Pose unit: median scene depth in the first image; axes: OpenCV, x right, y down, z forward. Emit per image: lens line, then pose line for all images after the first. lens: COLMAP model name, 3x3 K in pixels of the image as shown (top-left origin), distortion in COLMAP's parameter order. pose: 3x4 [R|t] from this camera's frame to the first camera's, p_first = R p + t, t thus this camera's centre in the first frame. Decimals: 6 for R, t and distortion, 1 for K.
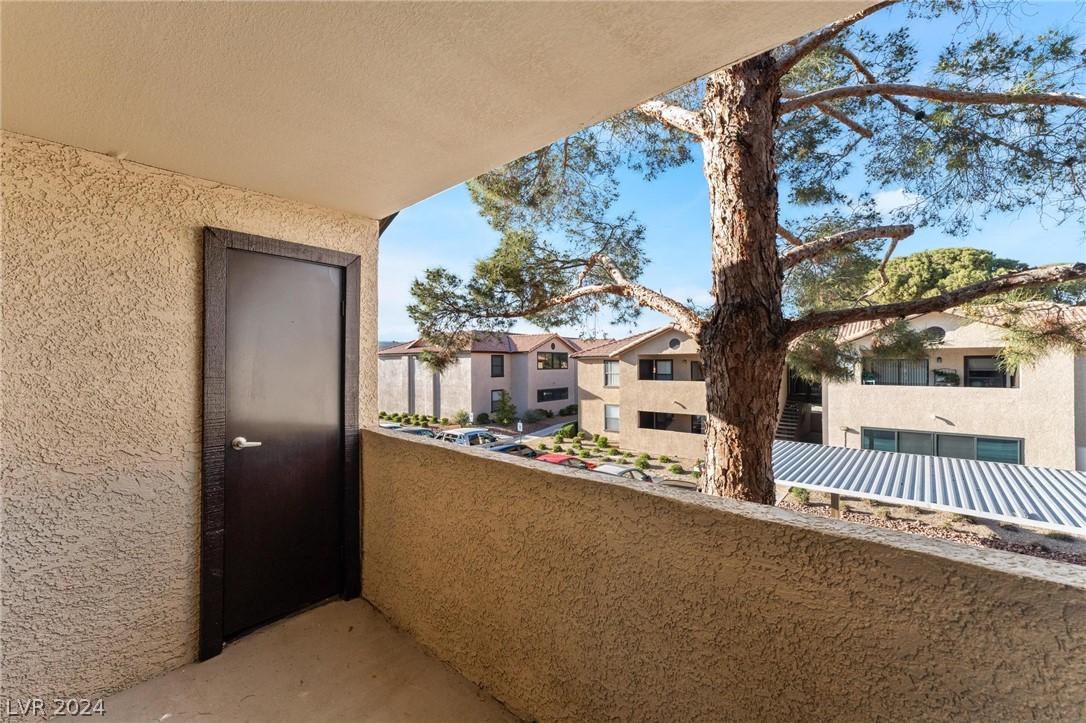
lens RADIAL K [[444.9, 0, 561.0], [0, 444.9, 358.2], [0, 0, 1]] dist [0.001762, -0.000373]
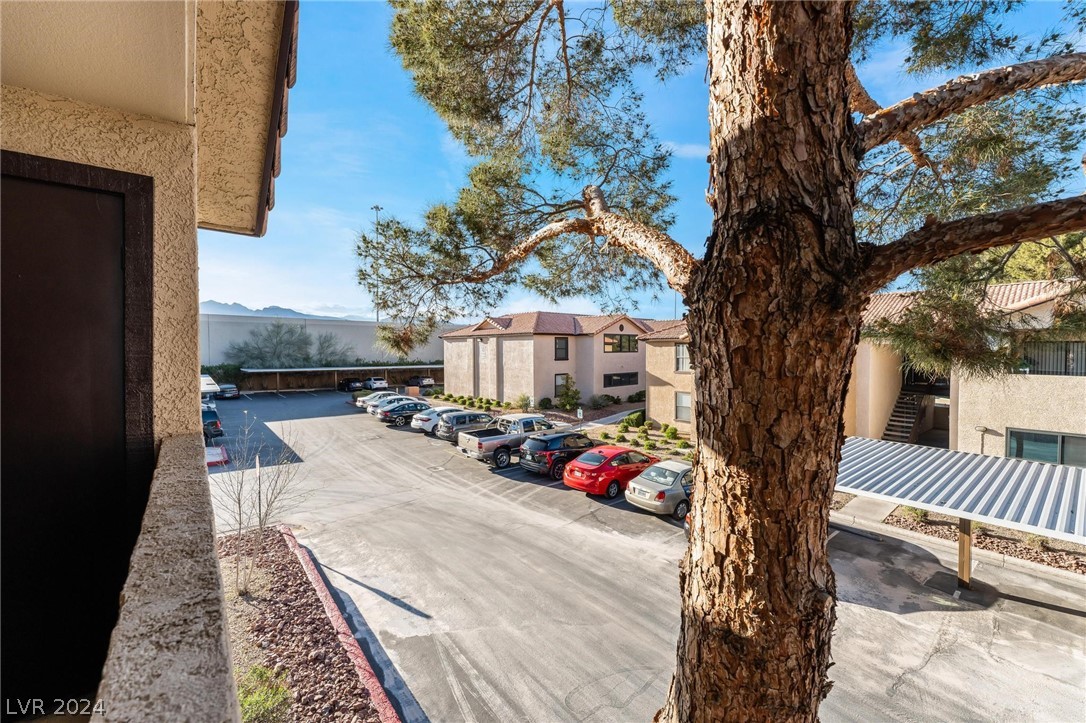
lens RADIAL K [[444.9, 0, 561.9], [0, 444.9, 356.7], [0, 0, 1]] dist [0.001762, -0.000373]
pose [[0.982349, 0.006301, -0.186951, 0.061795], [0.000141, 0.999407, 0.034420, 0.002910], [0.187057, -0.033839, 0.981766, 0.105458]]
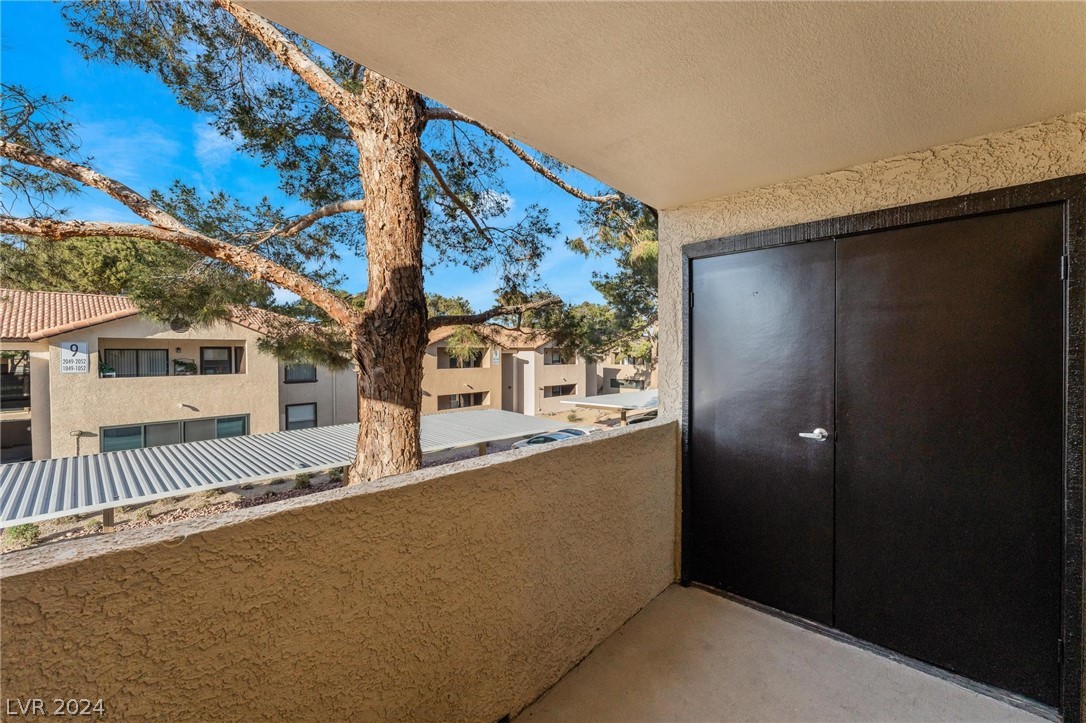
lens RADIAL K [[444.9, 0, 534.5], [0, 444.9, 354.2], [0, 0, 1]] dist [0.001762, -0.000373]
pose [[0.066252, -0.005387, 0.997788, -0.153981], [-0.008517, 0.999946, 0.005964, 0.000558], [-0.997767, -0.008893, 0.066203, 0.129663]]
